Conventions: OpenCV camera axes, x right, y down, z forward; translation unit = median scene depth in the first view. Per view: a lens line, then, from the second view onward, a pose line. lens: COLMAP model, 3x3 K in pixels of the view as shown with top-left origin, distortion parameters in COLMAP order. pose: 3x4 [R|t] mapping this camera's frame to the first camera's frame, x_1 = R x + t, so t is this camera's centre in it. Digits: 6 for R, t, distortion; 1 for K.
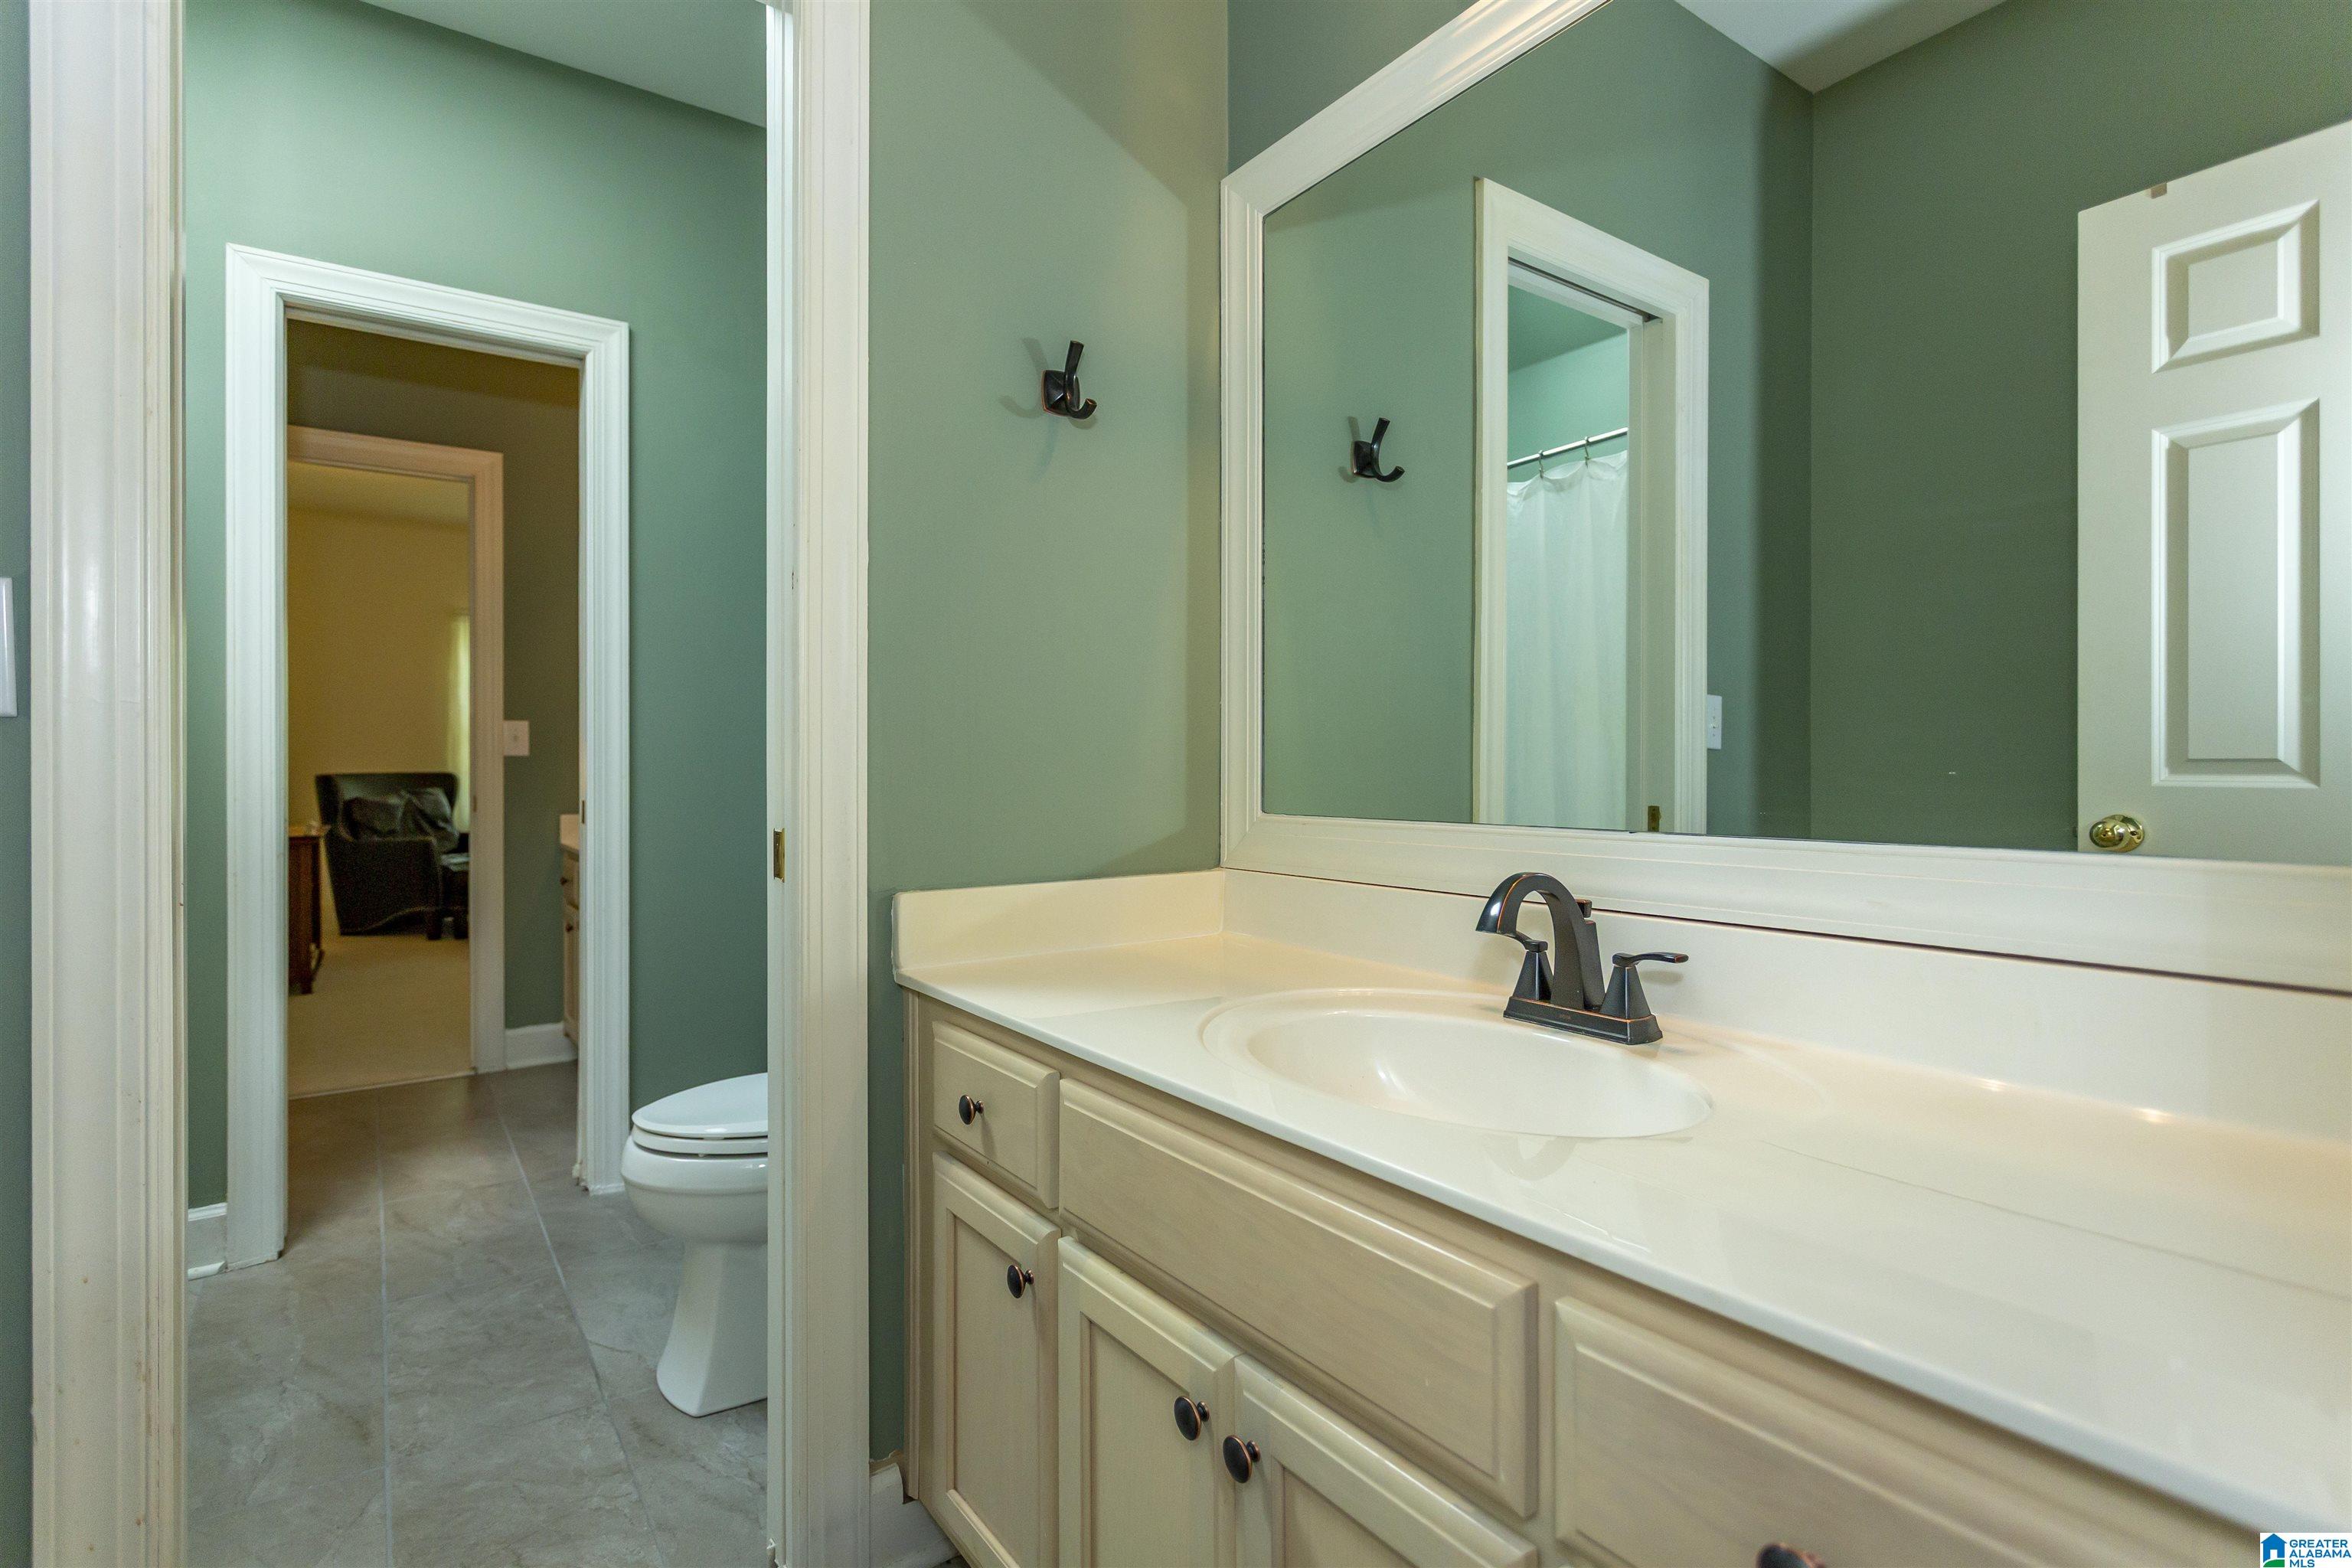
lens RADIAL K [[1114.8, 0, 1136.4], [0, 1114.8, 771.1], [0, 0, 1]] dist [0.002564, 0.000414]
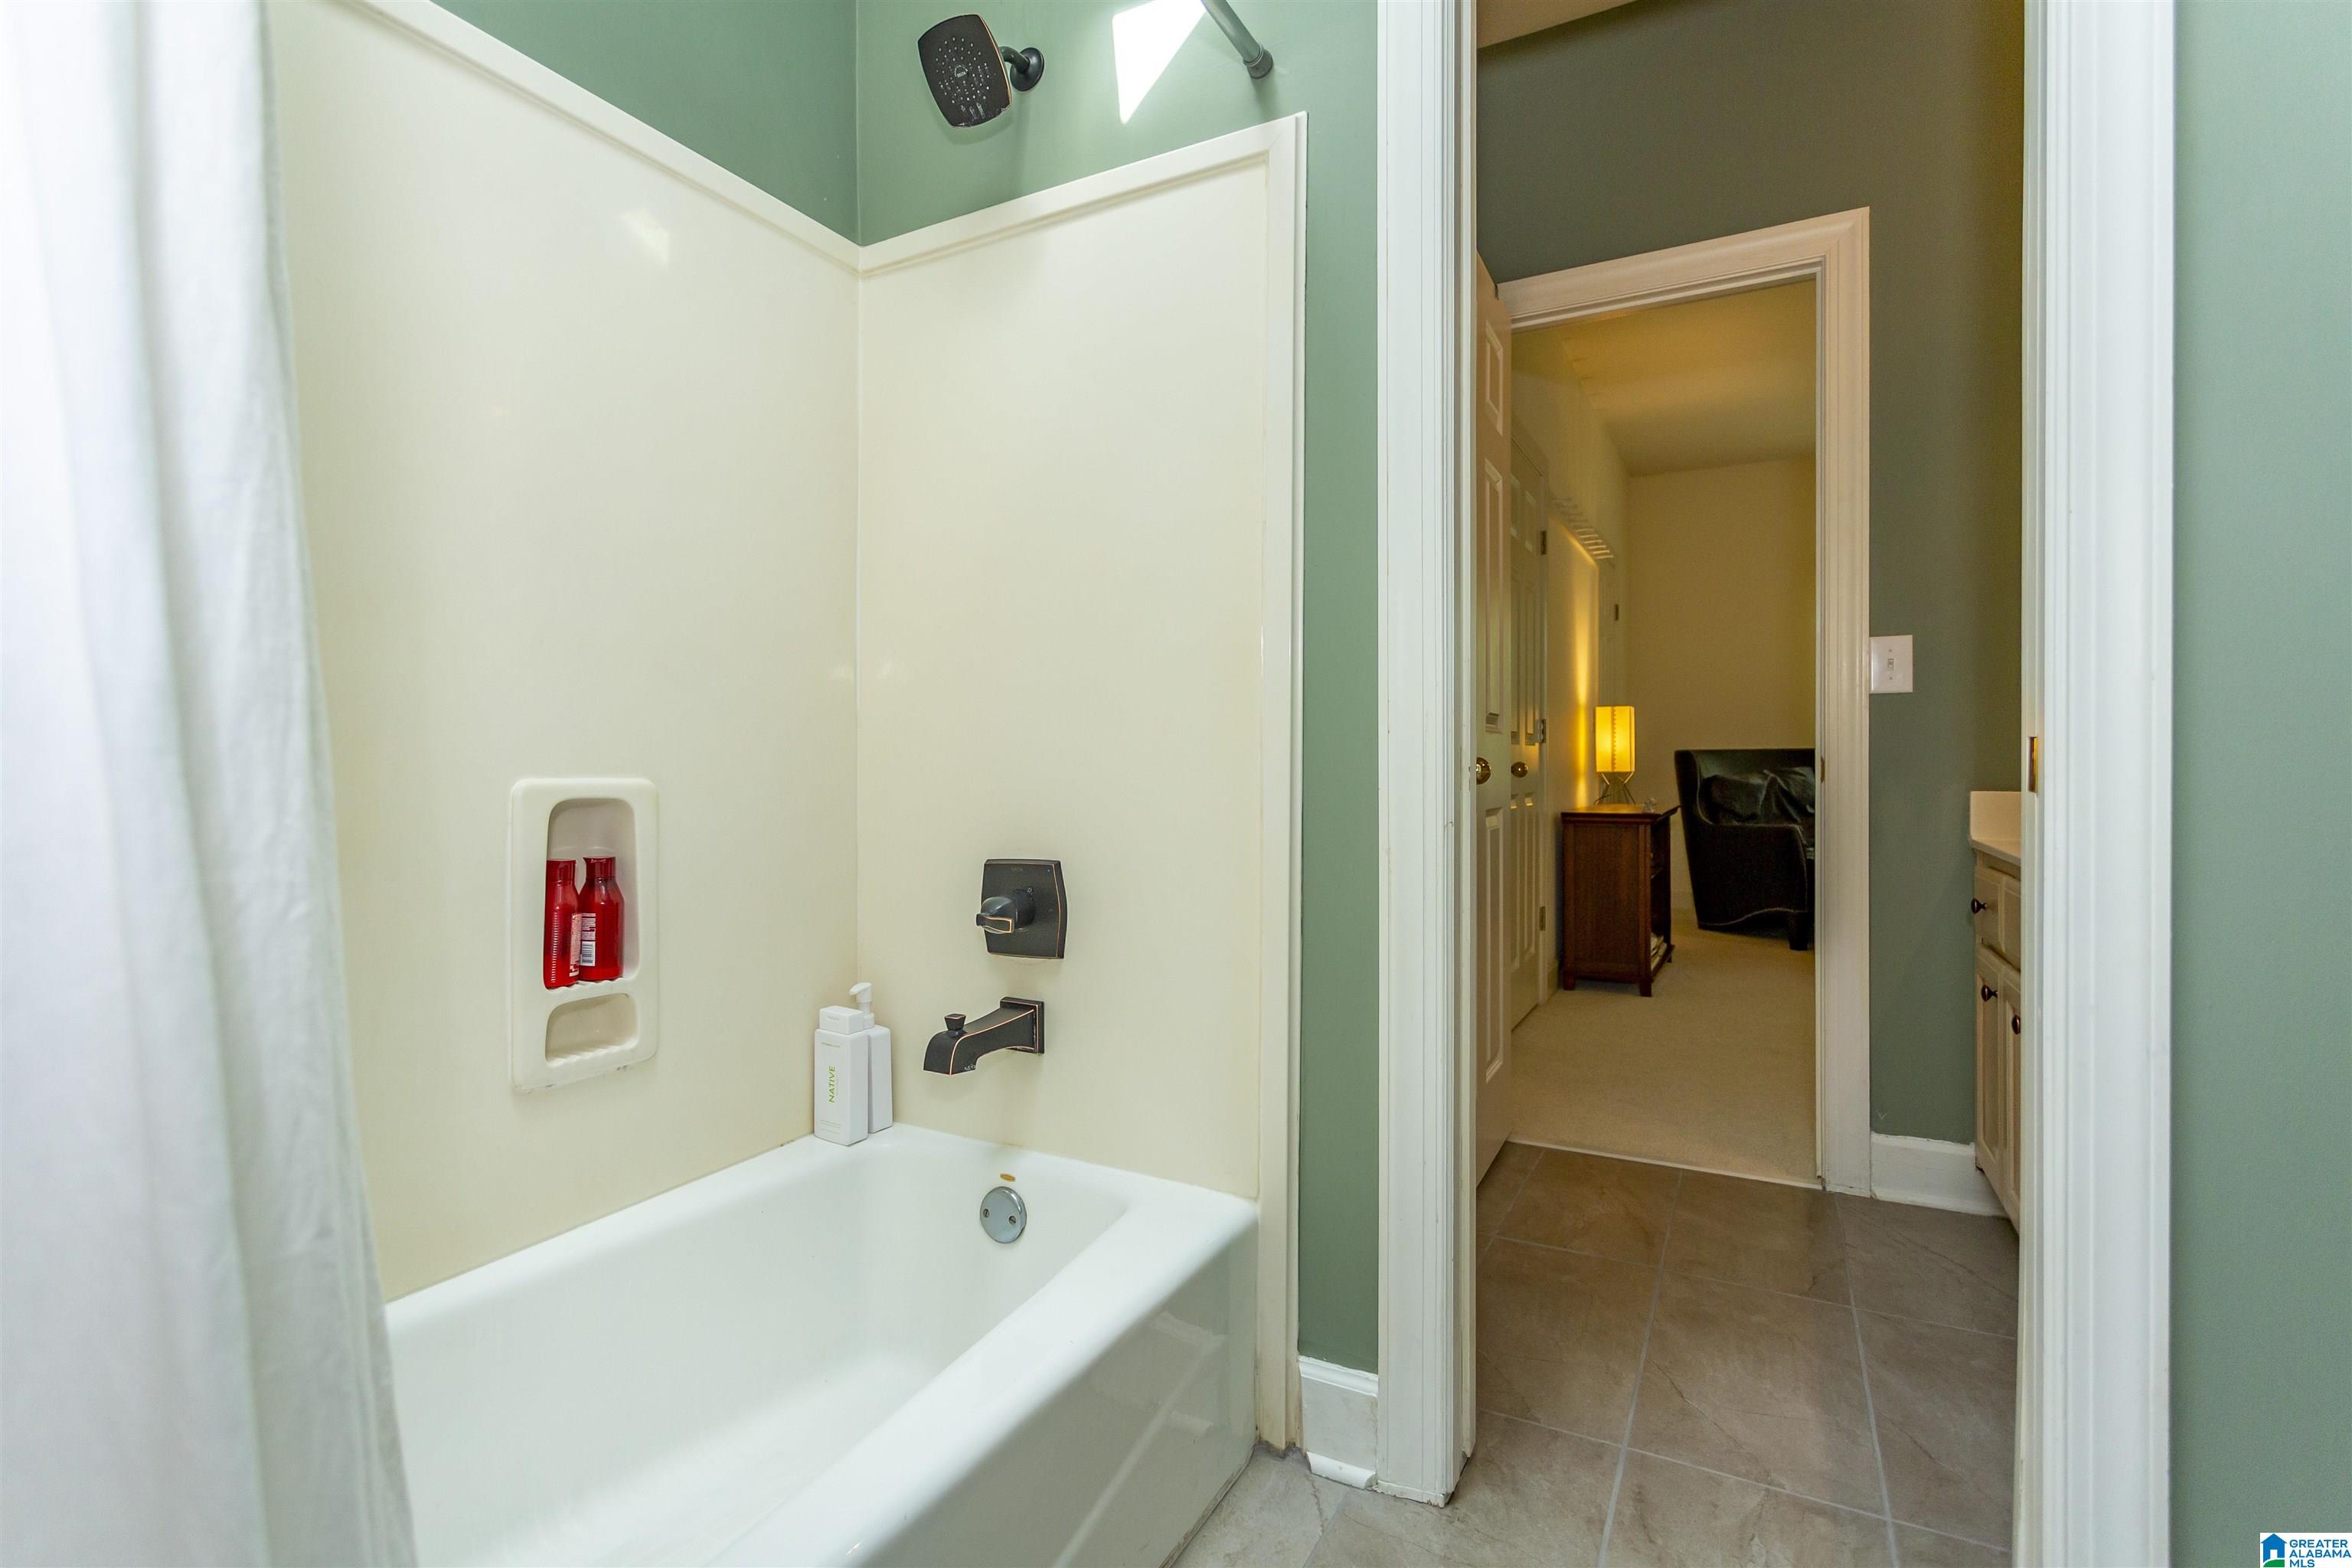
lens RADIAL K [[1114.8, 0, 1142.8], [0, 1114.8, 770.5], [0, 0, 1]] dist [0.002564, 0.000414]
pose [[0.442707, 0.003028, -0.896661, -0.132557], [0.001884, 0.999989, 0.004307, 0.019100], [0.896664, -0.003596, 0.442697, 0.254792]]
